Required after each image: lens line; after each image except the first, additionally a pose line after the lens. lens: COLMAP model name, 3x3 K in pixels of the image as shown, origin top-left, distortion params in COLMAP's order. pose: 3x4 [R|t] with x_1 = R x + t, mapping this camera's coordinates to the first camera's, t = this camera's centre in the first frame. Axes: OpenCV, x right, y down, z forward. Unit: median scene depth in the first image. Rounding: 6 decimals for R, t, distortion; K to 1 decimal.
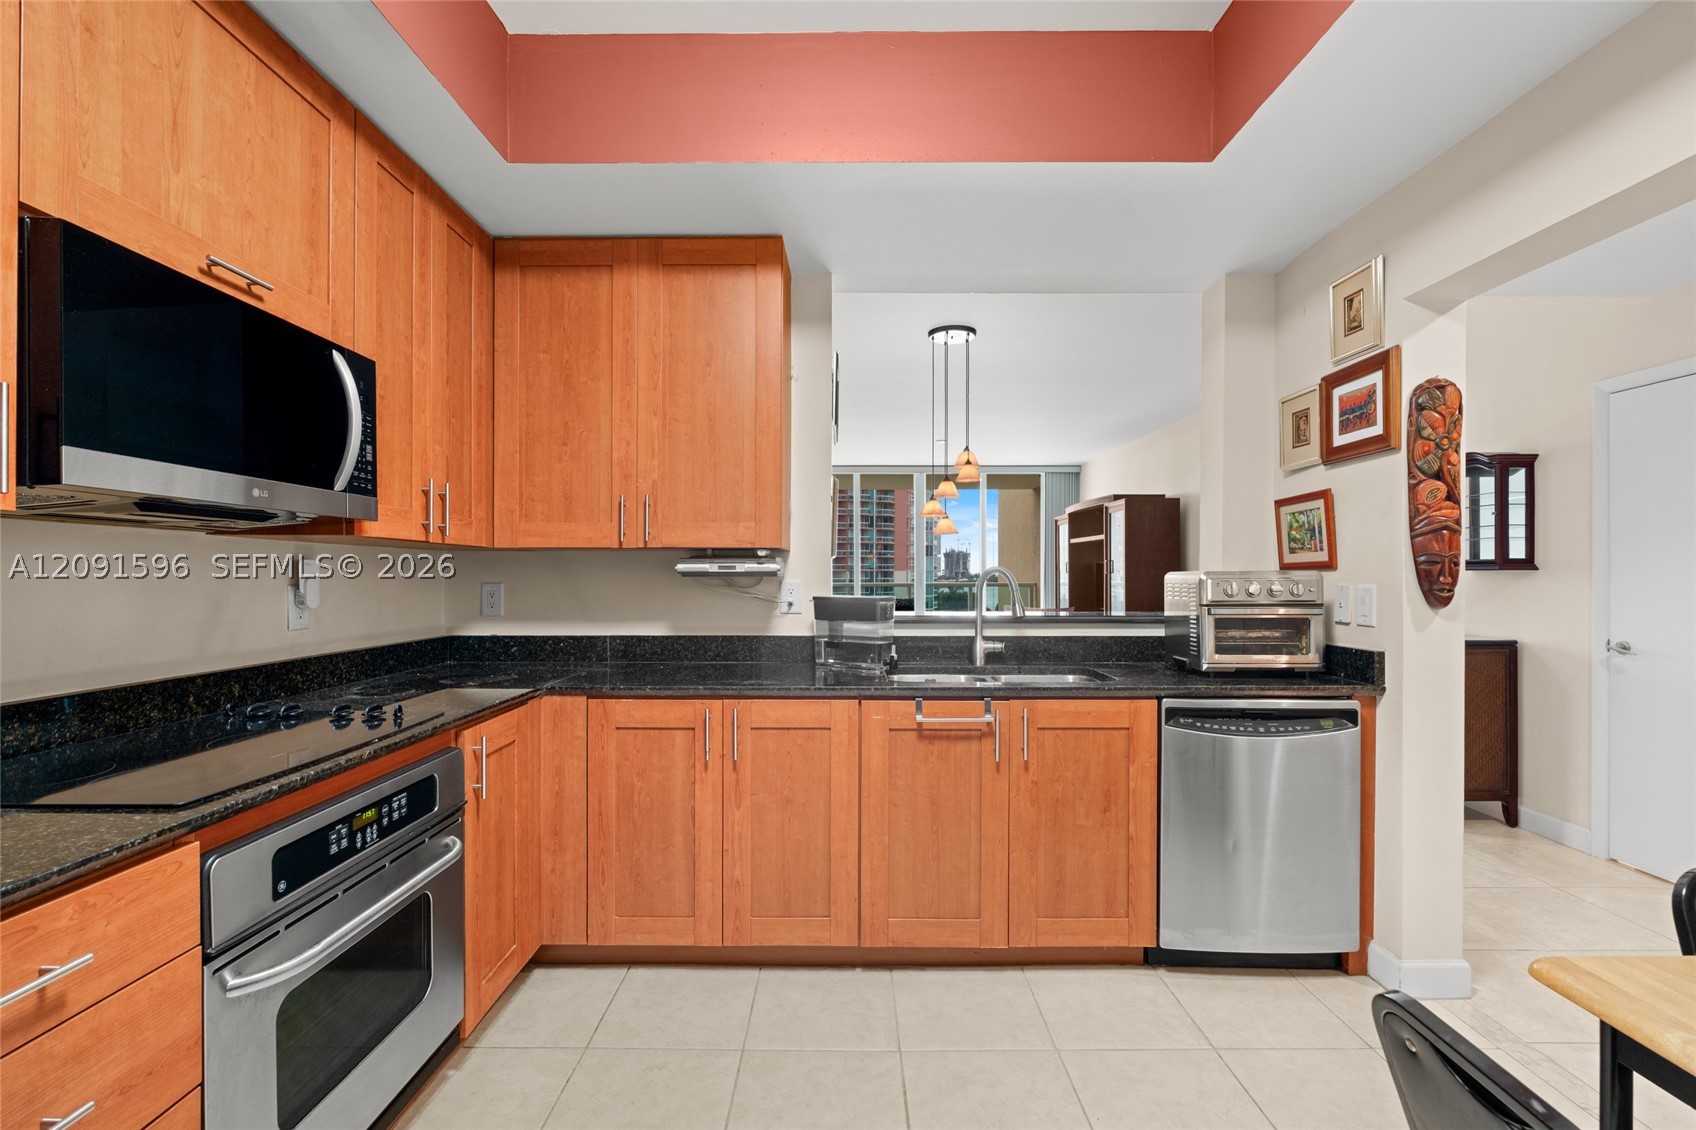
lens RADIAL K [[771.6, 0, 845.6], [0, 771.6, 572.4], [0, 0, 1]] dist [-0.001957, 0.000074]
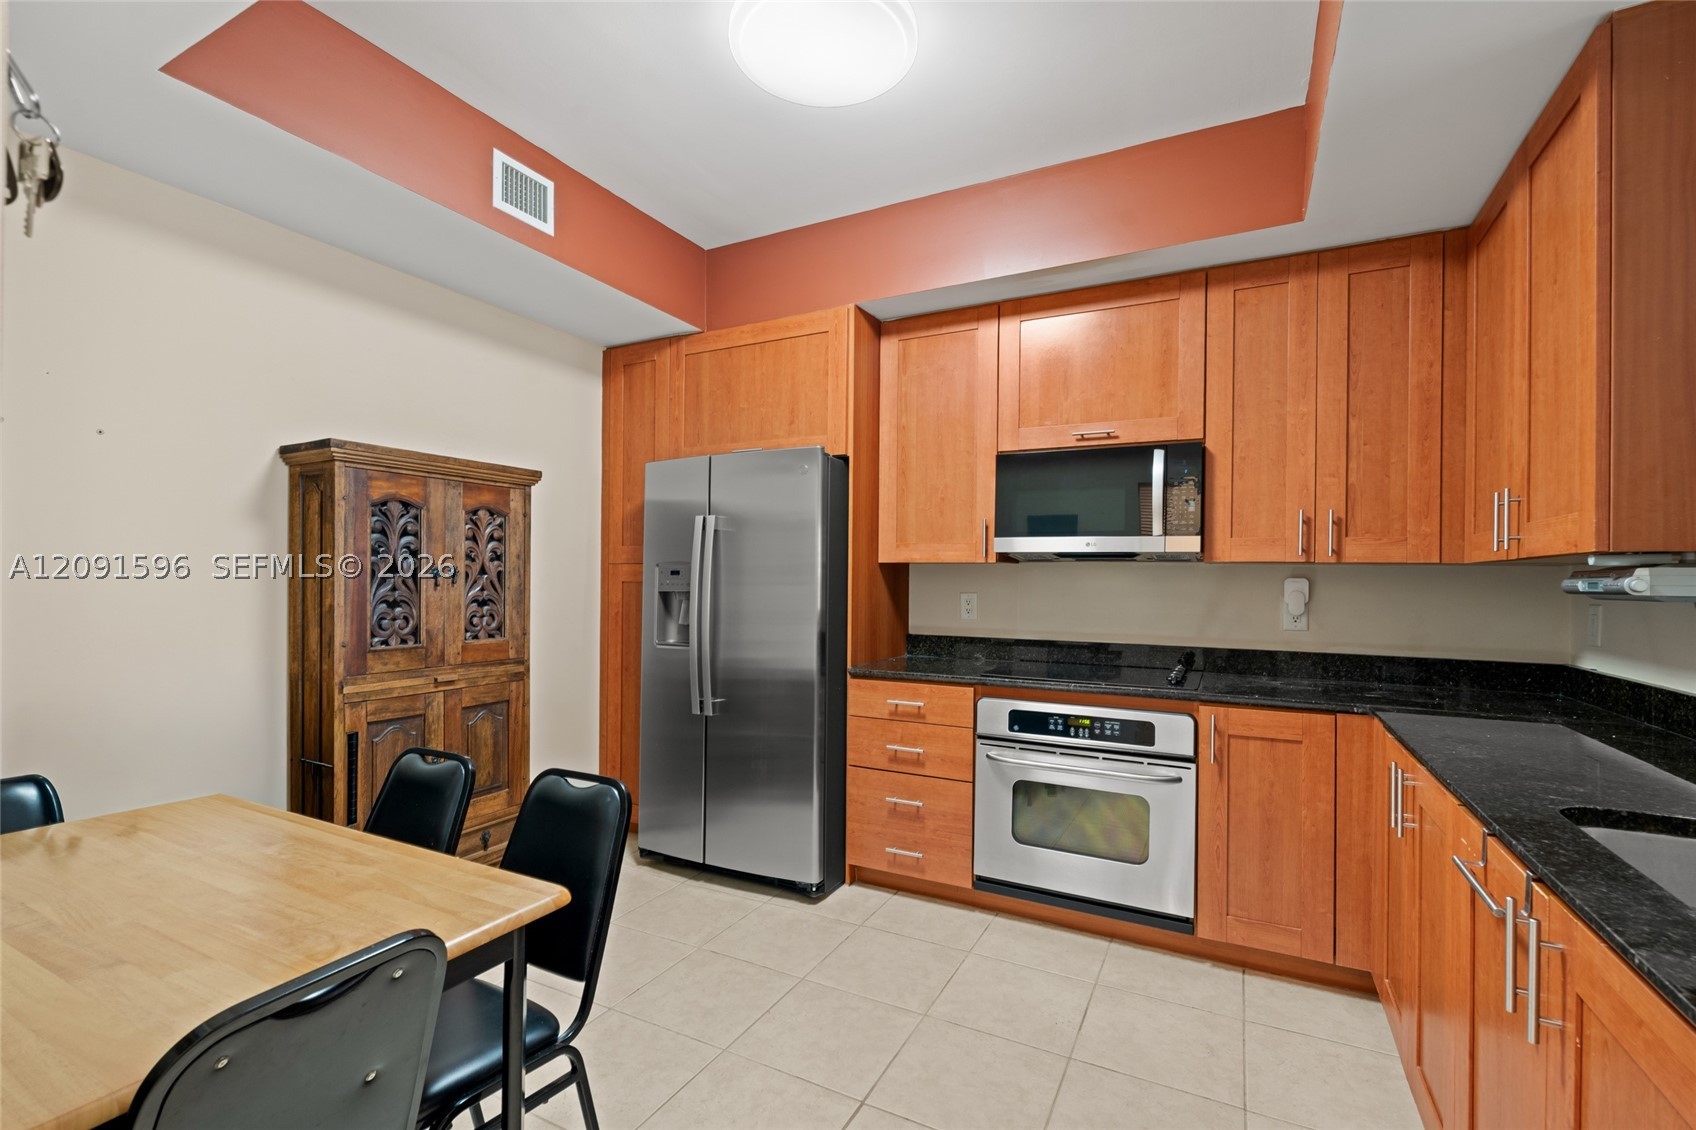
lens RADIAL K [[753.4, 0, 846.4], [0, 753.4, 578.3], [0, 0, 1]] dist [-0.000064, 0.000614]
pose [[-0.457990, -0.007550, -0.888925, 0.761108], [-0.011927, 0.999926, -0.002348, -0.003799], [0.888878, 0.009527, -0.458046, 0.843823]]
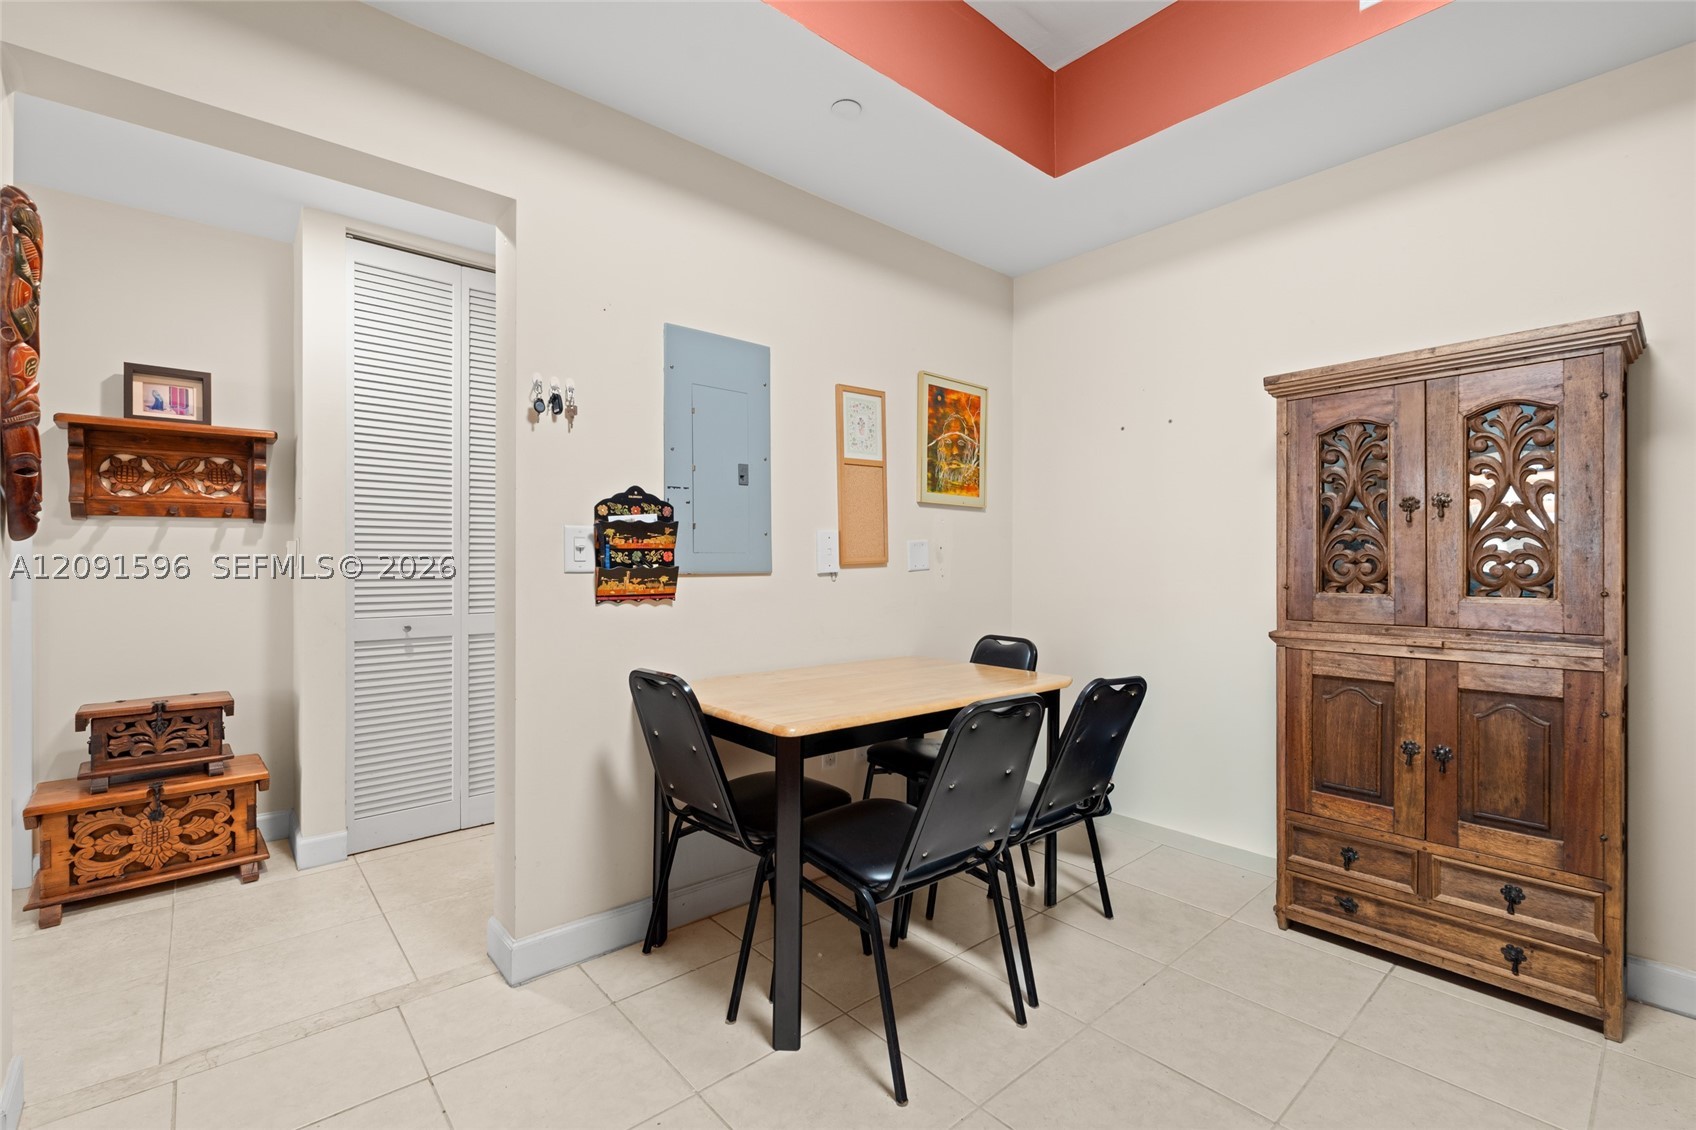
lens RADIAL K [[748.5, 0, 848.0], [0, 748.5, 565.0], [0, 0, 1]] dist [-0.001949, -0.000012]
pose [[-0.658936, -0.002956, 0.752193, -0.169640], [-0.001615, 0.999996, 0.002516, 0.060621], [-0.752198, 0.000443, -0.658938, 0.844332]]
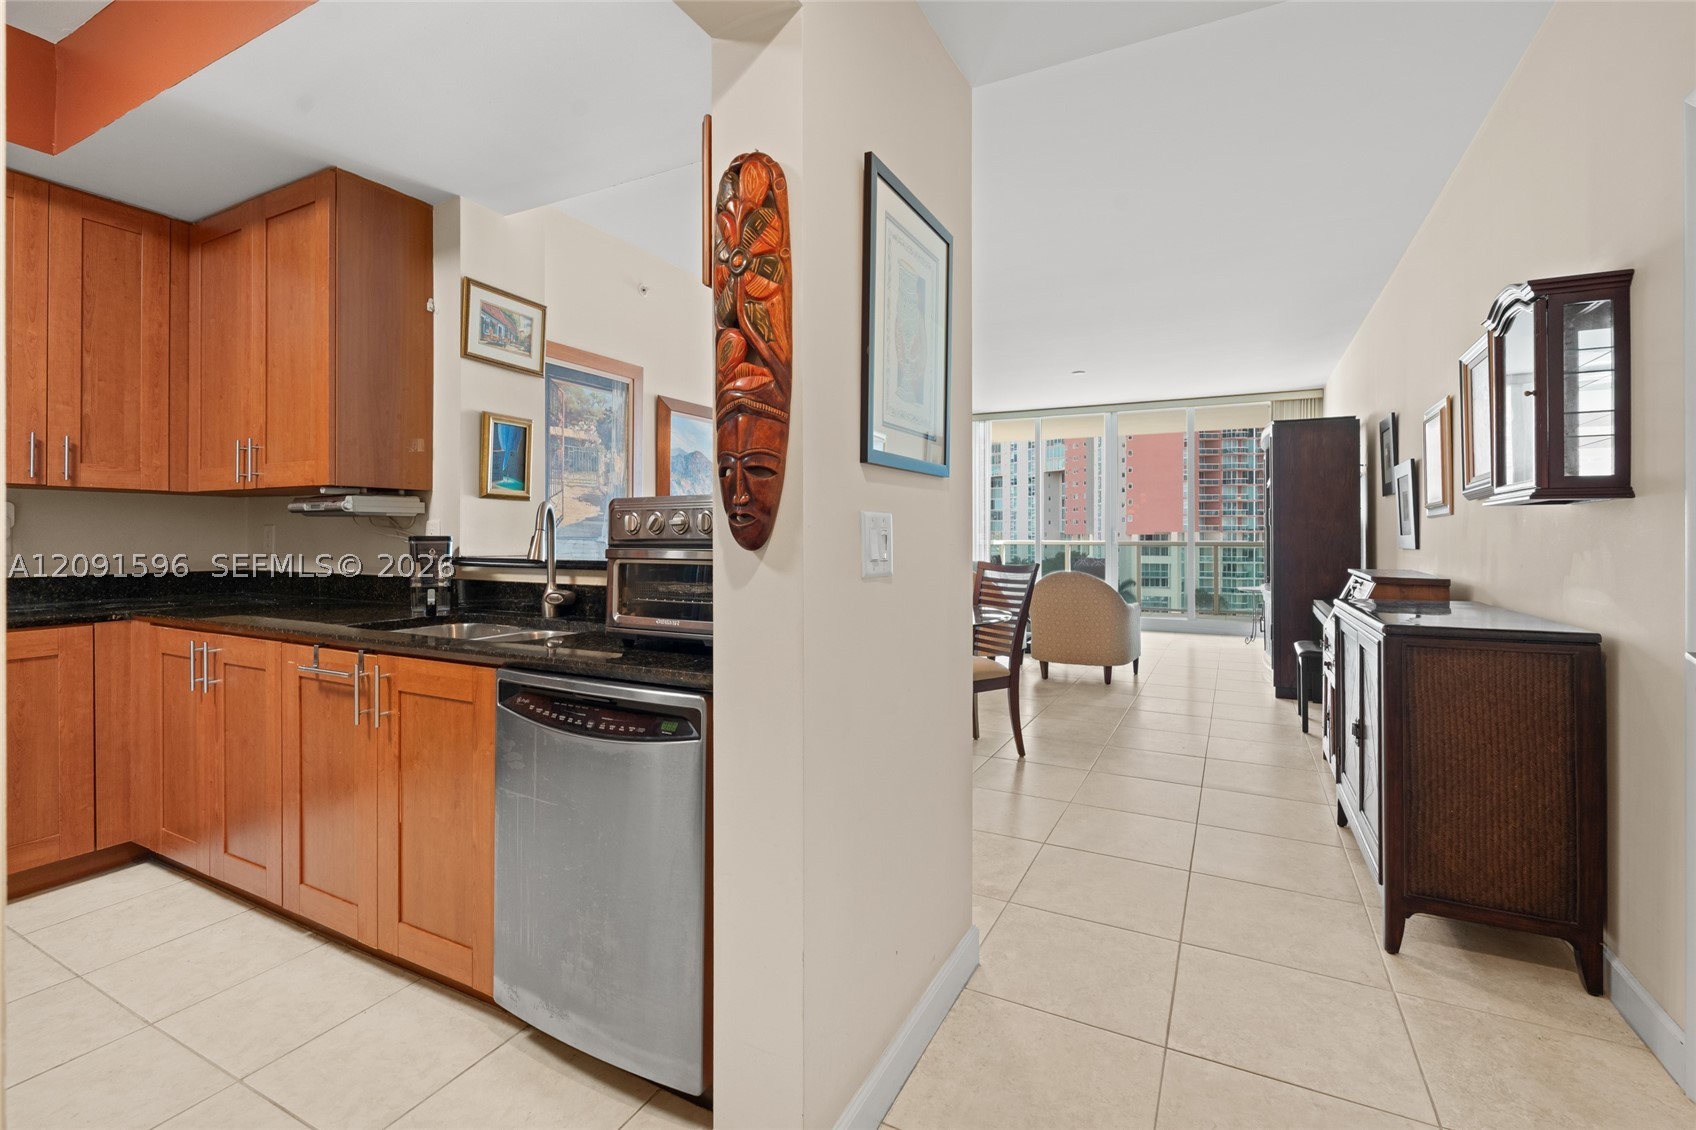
lens RADIAL K [[756.0, 0, 847.5], [0, 756.0, 531.7], [0, 0, 1]] dist [-0.005721, 0.000153]
pose [[0.889249, -0.001245, -0.457422, 1.043914], [-0.000427, 0.999994, -0.003552, 0.034137], [0.457423, 0.003353, 0.889243, 0.502275]]
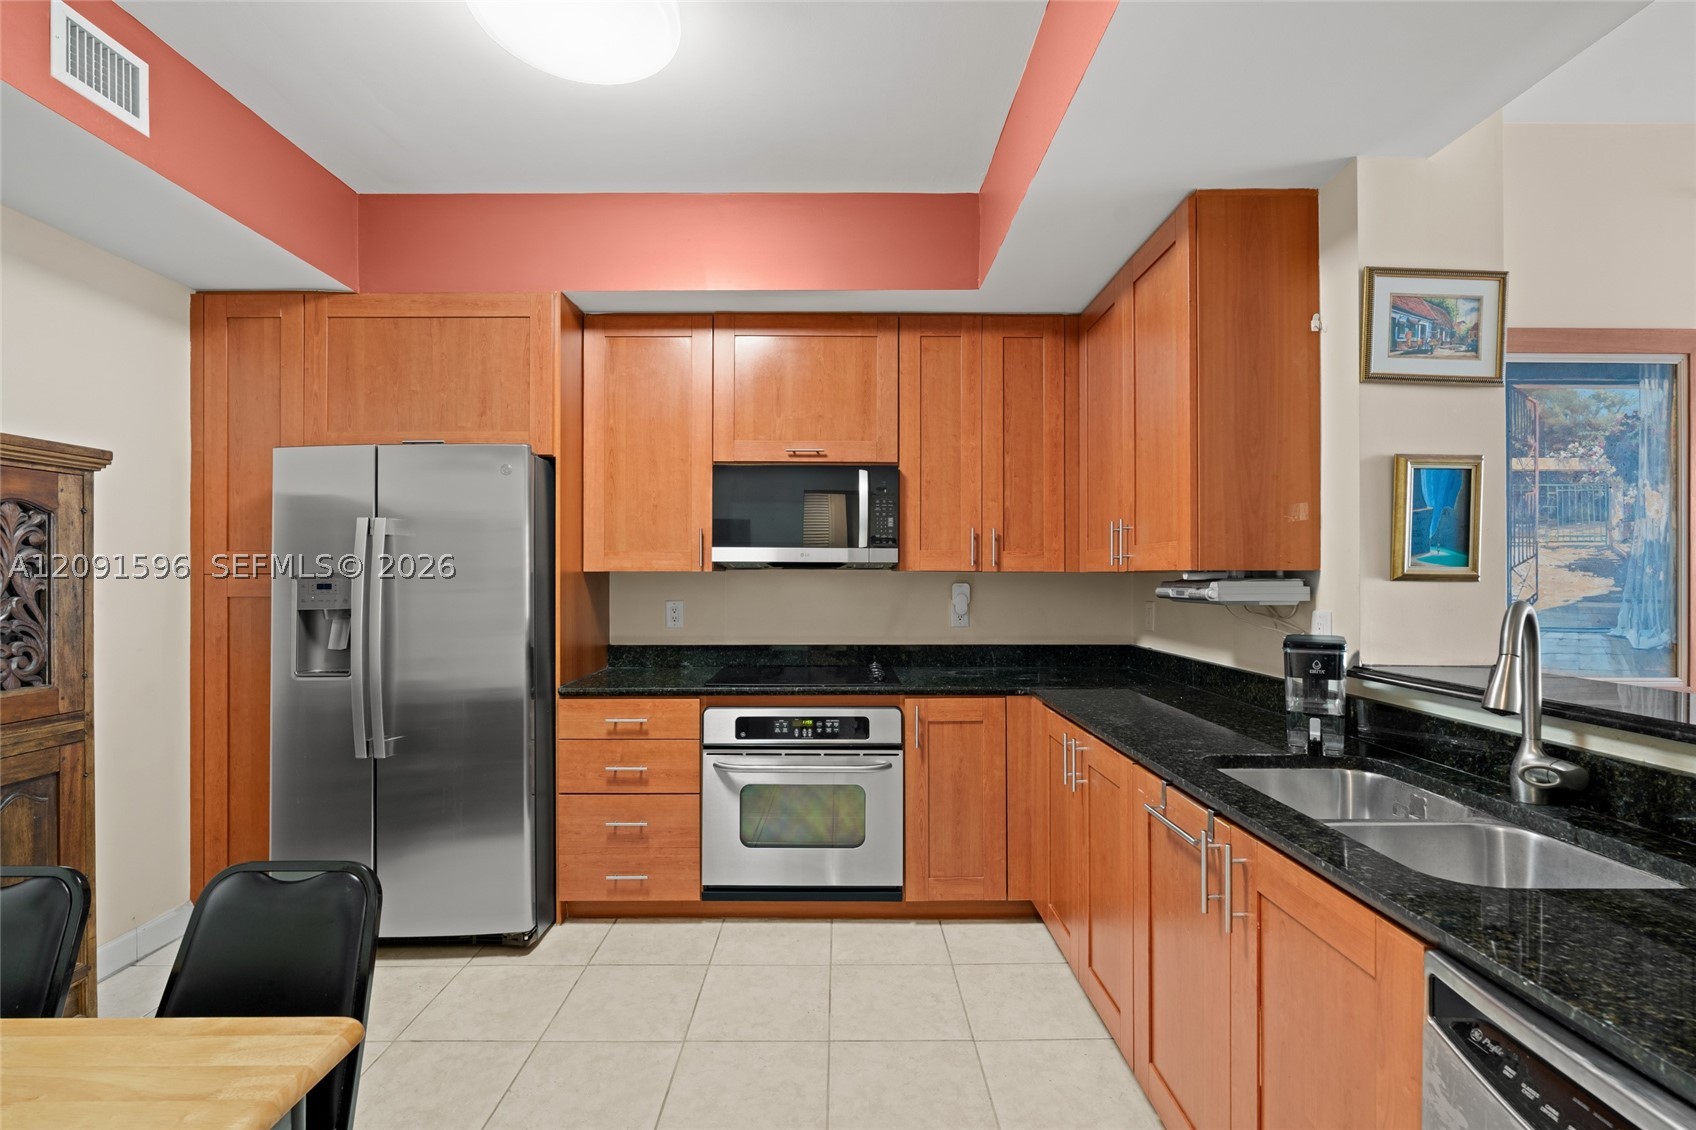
lens RADIAL K [[750.7, 0, 842.0], [0, 750.7, 573.6], [0, 0, 1]] dist [-0.002364, 0.000746]
pose [[0.006549, -0.005474, -0.999964, 0.793559], [-0.000188, 0.999985, -0.005475, -0.026531], [0.999979, 0.000224, 0.006548, 0.694137]]
